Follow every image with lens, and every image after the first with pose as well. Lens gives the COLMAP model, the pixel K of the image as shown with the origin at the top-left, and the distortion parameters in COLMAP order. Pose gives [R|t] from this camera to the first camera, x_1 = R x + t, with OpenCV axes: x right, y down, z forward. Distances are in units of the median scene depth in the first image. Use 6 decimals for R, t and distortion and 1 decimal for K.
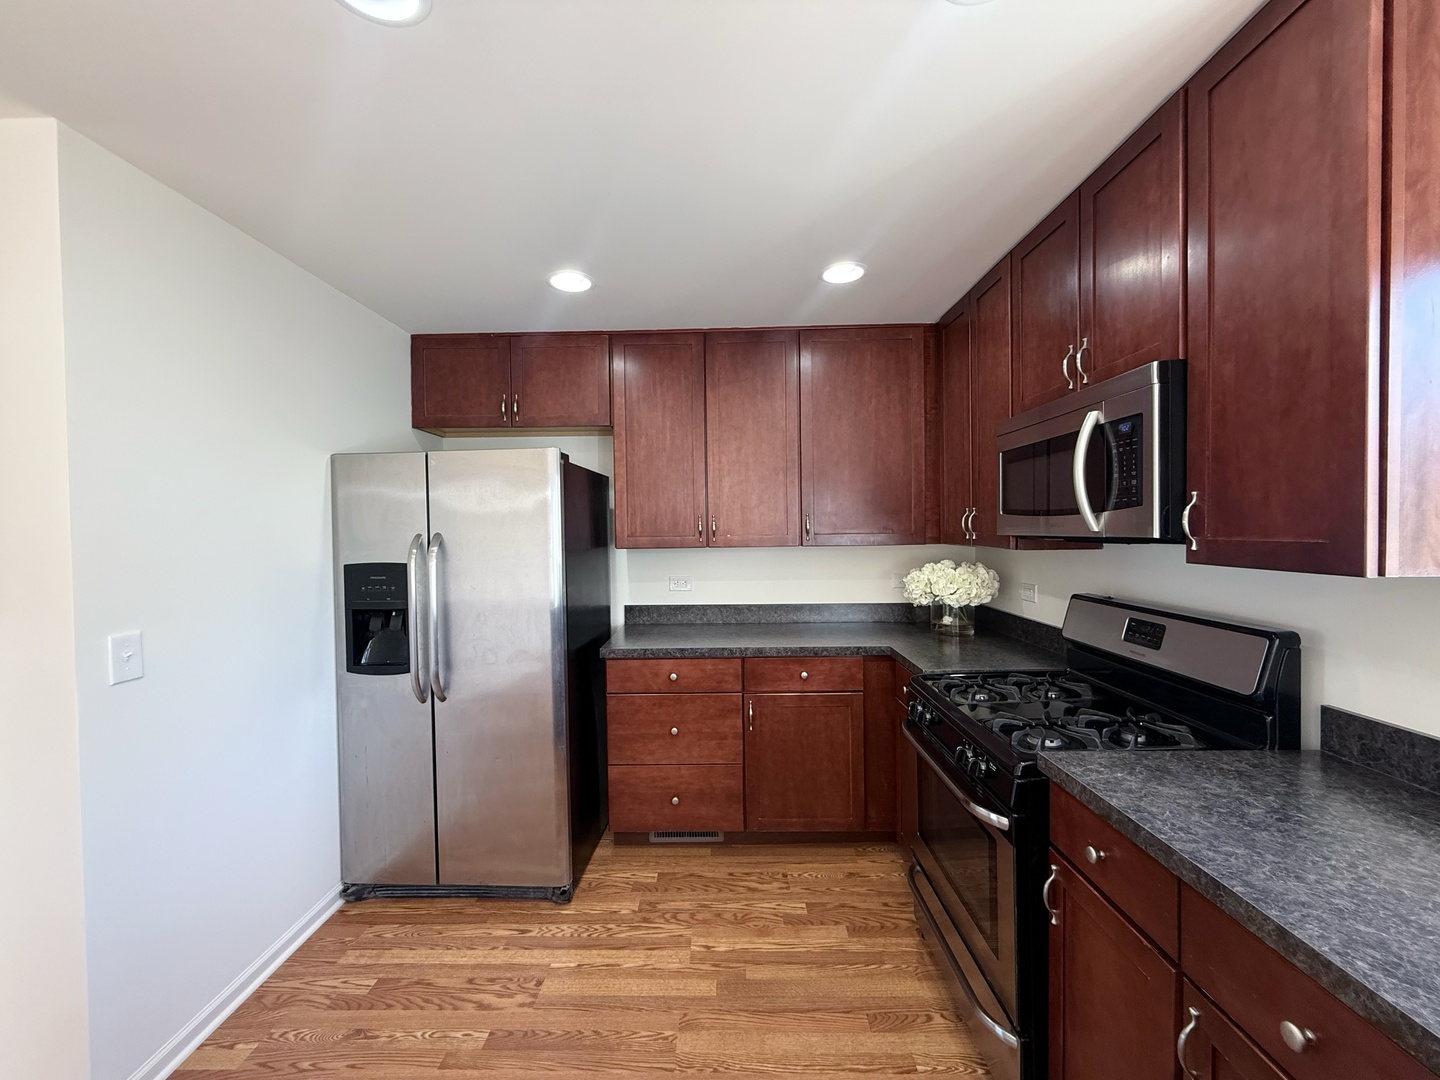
lens RADIAL K [[575.8, 0, 716.5], [0, 575.8, 539.6], [0, 0, 1]] dist [0.001674, 0.000200]
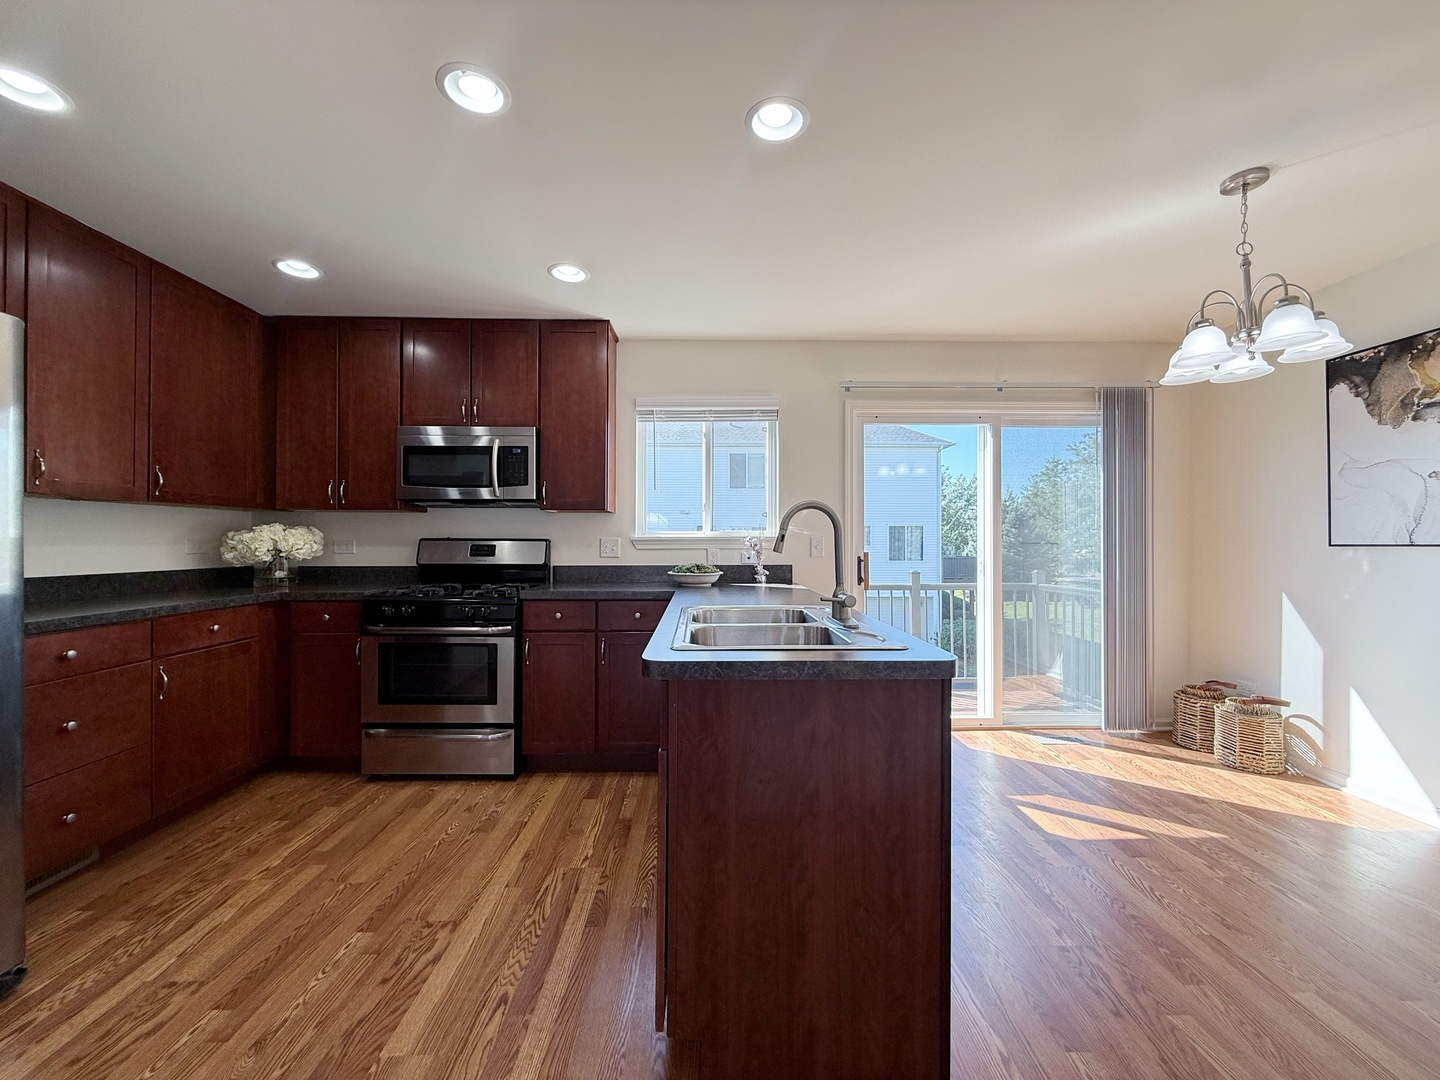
lens RADIAL K [[575.8, 0, 718.4], [0, 575.8, 539.7], [0, 0, 1]] dist [0.001674, 0.000200]
pose [[-0.044829, 0.017856, 0.998835, -1.057243], [0.019441, 0.999666, -0.016998, 0.139998], [-0.998805, 0.018657, -0.045161, 0.211199]]
